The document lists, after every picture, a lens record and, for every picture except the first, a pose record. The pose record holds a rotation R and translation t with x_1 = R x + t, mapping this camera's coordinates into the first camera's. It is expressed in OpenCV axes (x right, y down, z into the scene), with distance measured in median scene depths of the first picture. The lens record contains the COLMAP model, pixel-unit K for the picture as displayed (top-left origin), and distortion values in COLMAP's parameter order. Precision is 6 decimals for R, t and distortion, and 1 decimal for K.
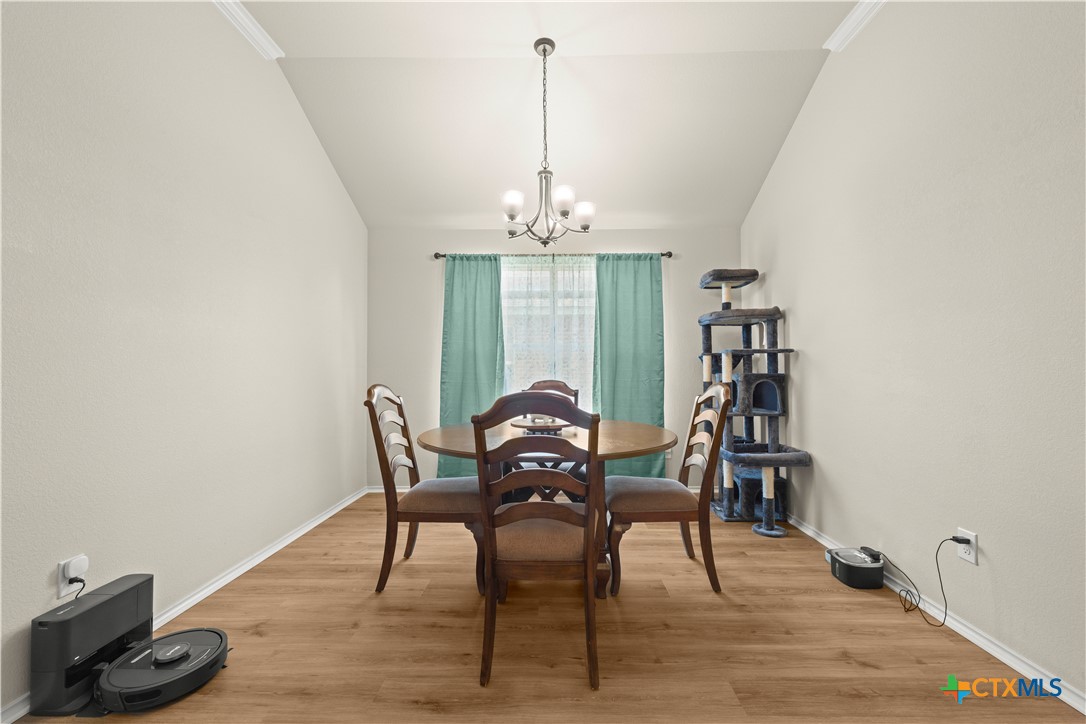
lens RADIAL K [[429.0, 0, 549.3], [0, 429.0, 362.1], [0, 0, 1]] dist [-0.000108, -0.000319]
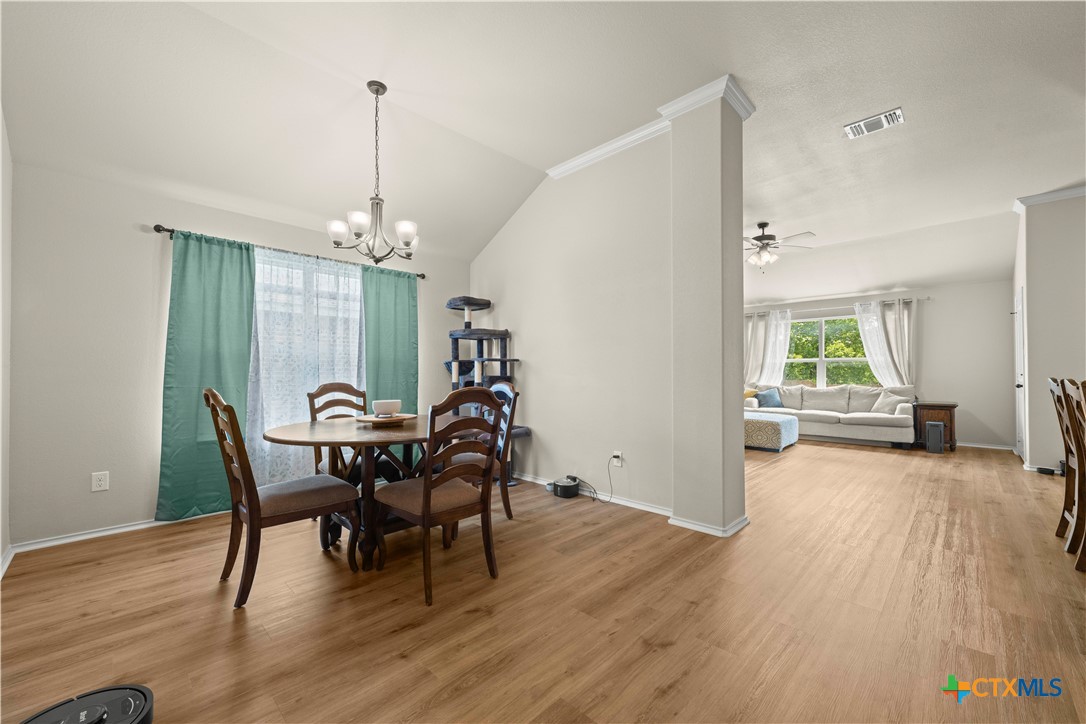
lens RADIAL K [[436.8, 0, 548.0], [0, 436.8, 365.7], [0, 0, 1]] dist [0.000512, 0.000118]
pose [[0.683441, 0.015084, 0.729850, -0.395838], [-0.017510, 0.999838, -0.004268, -0.003442], [-0.729796, -0.009863, 0.683594, -0.093020]]
